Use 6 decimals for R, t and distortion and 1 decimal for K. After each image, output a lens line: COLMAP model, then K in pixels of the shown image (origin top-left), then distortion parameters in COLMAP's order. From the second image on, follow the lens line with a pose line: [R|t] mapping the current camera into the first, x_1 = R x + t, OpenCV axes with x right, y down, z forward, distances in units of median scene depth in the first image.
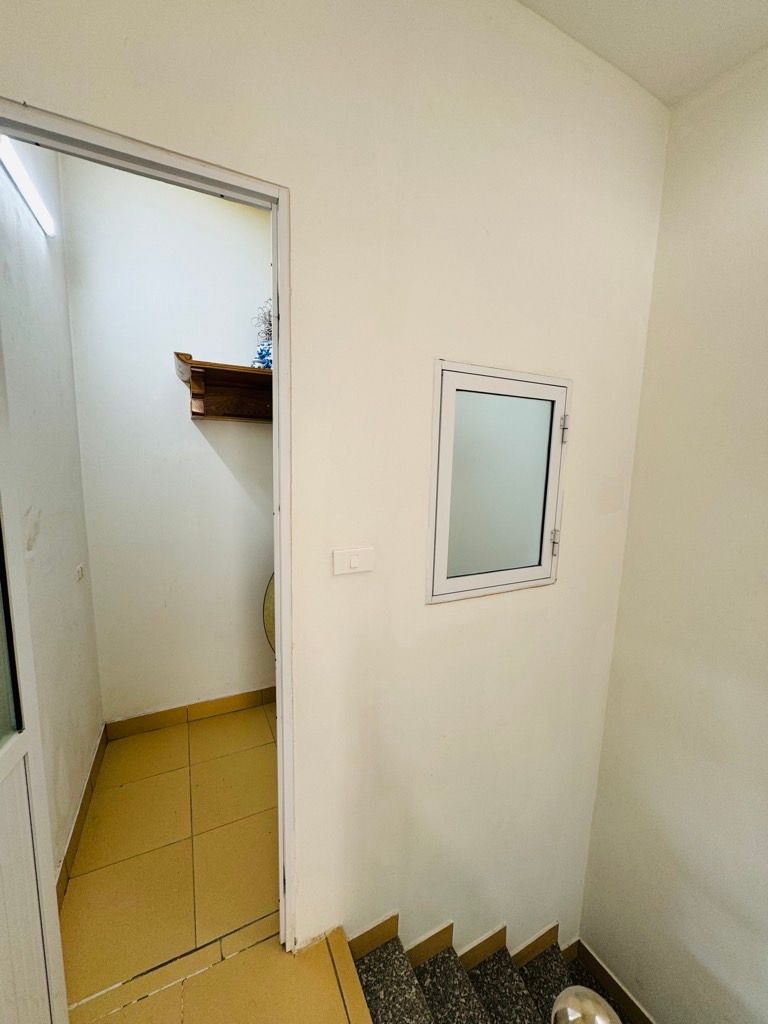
lens RADIAL K [[407.6, 0, 386.5], [0, 407.6, 511.5], [0, 0, 1]] dist [0.000096, -0.000021]
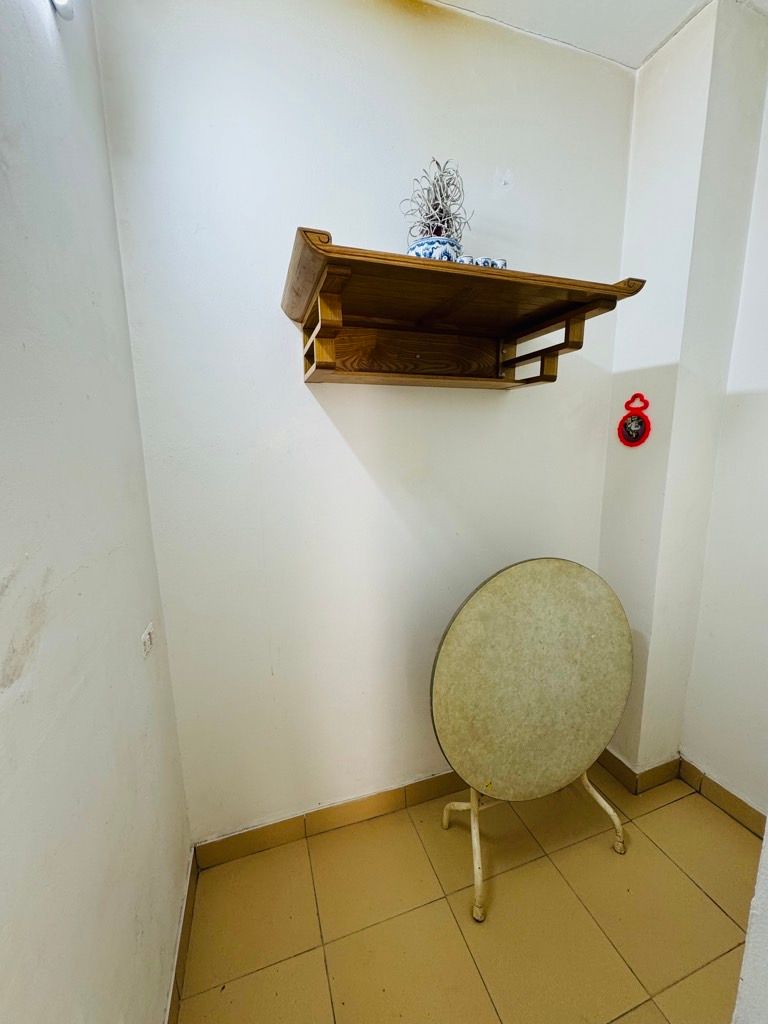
lens RADIAL K [[407.6, 0, 385.1], [0, 407.6, 513.0], [0, 0, 1]] dist [0.000096, -0.000021]
pose [[0.987942, -0.007202, -0.154659, -0.269098], [0.013870, 0.999018, 0.042073, -0.053408], [0.154204, -0.043711, 0.987072, 0.404825]]
